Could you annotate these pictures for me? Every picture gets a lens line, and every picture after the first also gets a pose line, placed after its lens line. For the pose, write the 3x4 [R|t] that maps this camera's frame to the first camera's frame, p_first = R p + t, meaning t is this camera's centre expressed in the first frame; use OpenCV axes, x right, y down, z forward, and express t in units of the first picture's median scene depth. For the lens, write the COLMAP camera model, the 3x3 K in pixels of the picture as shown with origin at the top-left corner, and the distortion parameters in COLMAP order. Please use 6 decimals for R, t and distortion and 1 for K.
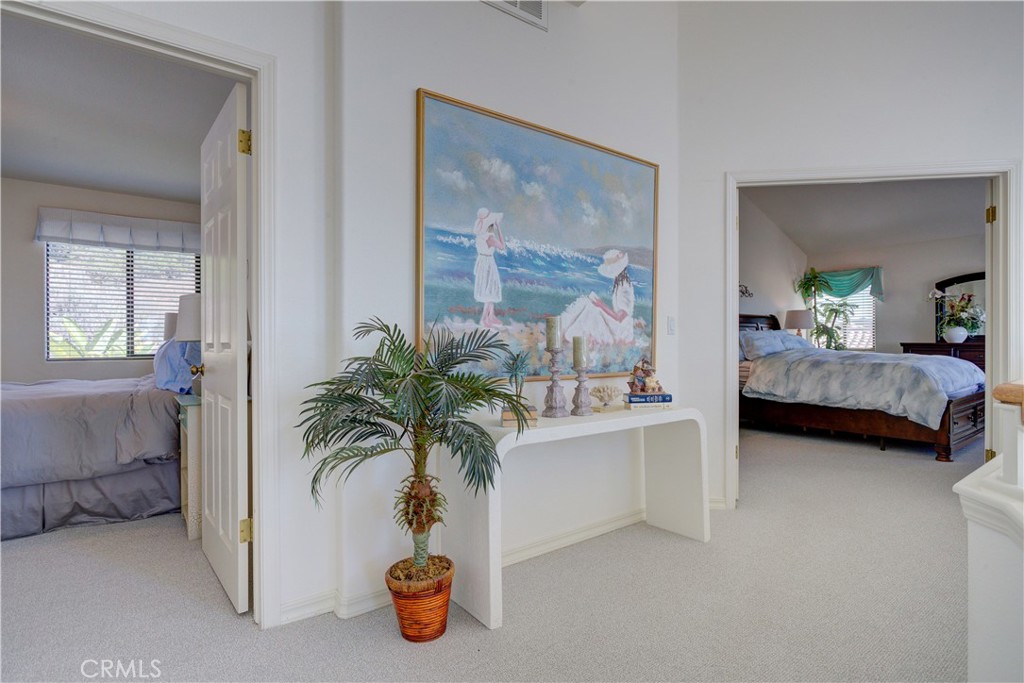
lens RADIAL K [[509.0, 0, 514.6], [0, 509.0, 341.3], [0, 0, 1]] dist [-0.004454, 0.001564]
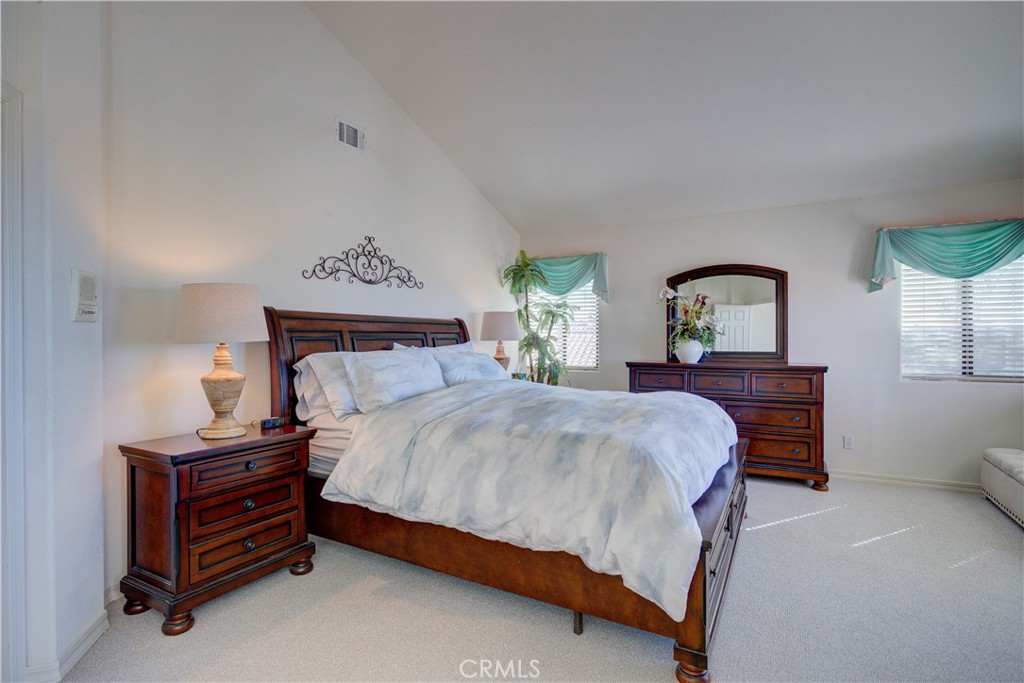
lens RADIAL K [[509.0, 0, 509.9], [0, 509.0, 340.4], [0, 0, 1]] dist [-0.004454, 0.001564]
pose [[0.919383, -0.000672, 0.393363, 0.349471], [-0.000950, 0.999992, 0.003929, -0.030021], [-0.393363, -0.003986, 0.919375, 0.434900]]
